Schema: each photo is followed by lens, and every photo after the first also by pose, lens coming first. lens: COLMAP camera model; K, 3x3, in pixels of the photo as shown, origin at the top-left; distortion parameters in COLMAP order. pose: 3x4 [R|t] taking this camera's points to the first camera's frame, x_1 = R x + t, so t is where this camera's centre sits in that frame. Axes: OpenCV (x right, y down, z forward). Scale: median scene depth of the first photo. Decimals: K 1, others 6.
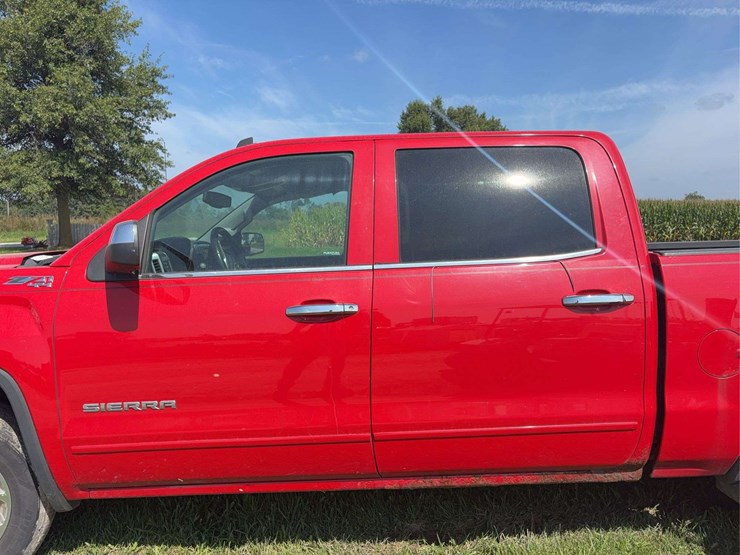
lens RADIAL K [[564.3, 0, 371.4], [0, 564.3, 271.2], [0, 0, 1]] dist [0.050088, -0.048102]
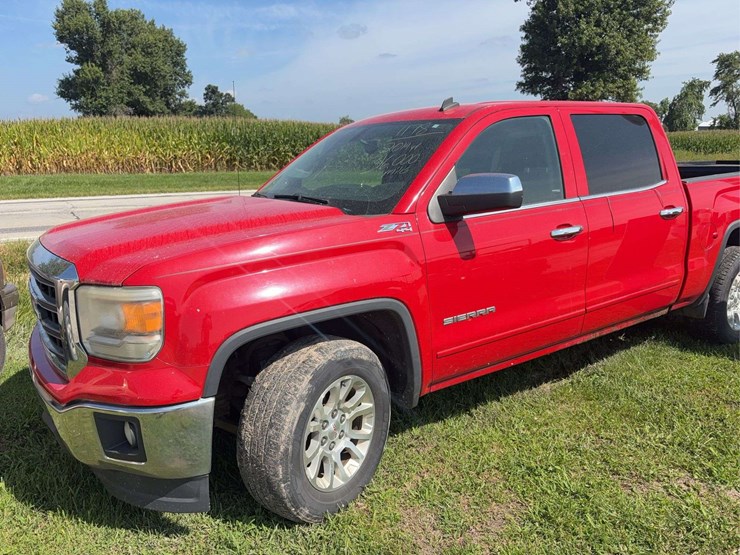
lens RADIAL K [[564.3, 0, 368.6], [0, 564.3, 275.5], [0, 0, 1]] dist [0.050088, -0.048102]
pose [[0.846531, -0.122085, 0.518150, -1.218200], [0.046365, 0.986557, 0.156701, -0.066488], [-0.530316, -0.108629, 0.840812, 0.026504]]
